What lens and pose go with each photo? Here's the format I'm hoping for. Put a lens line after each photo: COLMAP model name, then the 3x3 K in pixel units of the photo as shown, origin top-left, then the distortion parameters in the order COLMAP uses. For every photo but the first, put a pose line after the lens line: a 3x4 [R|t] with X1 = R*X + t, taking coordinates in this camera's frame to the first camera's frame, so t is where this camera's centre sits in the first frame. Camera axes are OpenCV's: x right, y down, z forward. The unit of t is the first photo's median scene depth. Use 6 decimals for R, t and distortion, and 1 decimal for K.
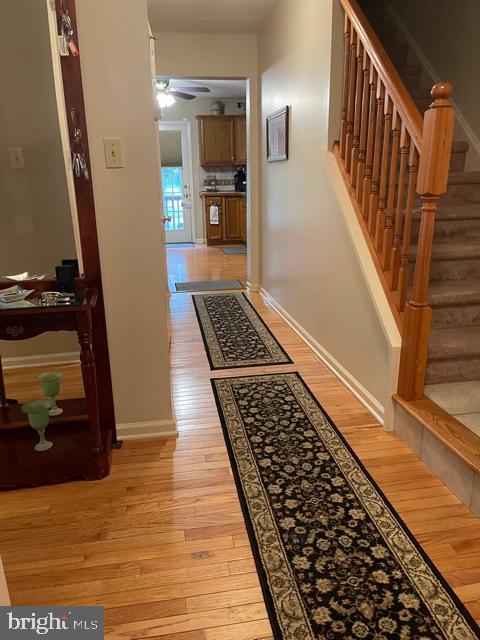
lens RADIAL K [[476.3, 0, 237.8], [0, 476.3, 319.4], [0, 0, 1]] dist [0.040200, -0.063405]
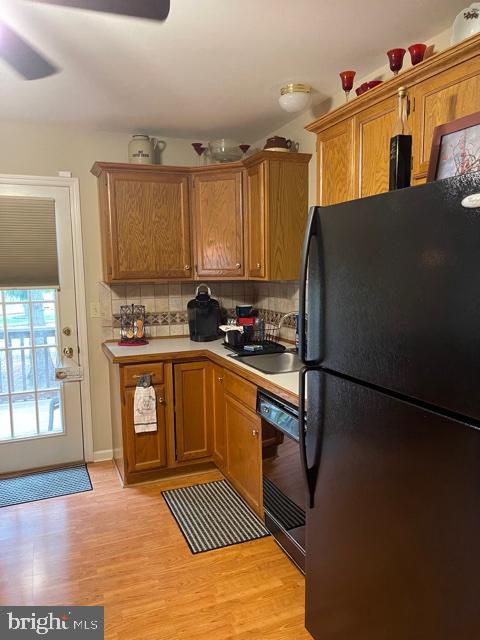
lens RADIAL K [[476.3, 0, 240.3], [0, 476.3, 321.5], [0, 0, 1]] dist [0.040200, -0.063405]
pose [[0.977440, -0.024625, 0.209772, -0.052482], [0.064613, 0.980428, -0.185974, -0.208258], [-0.201087, 0.195333, 0.959901, 0.599243]]
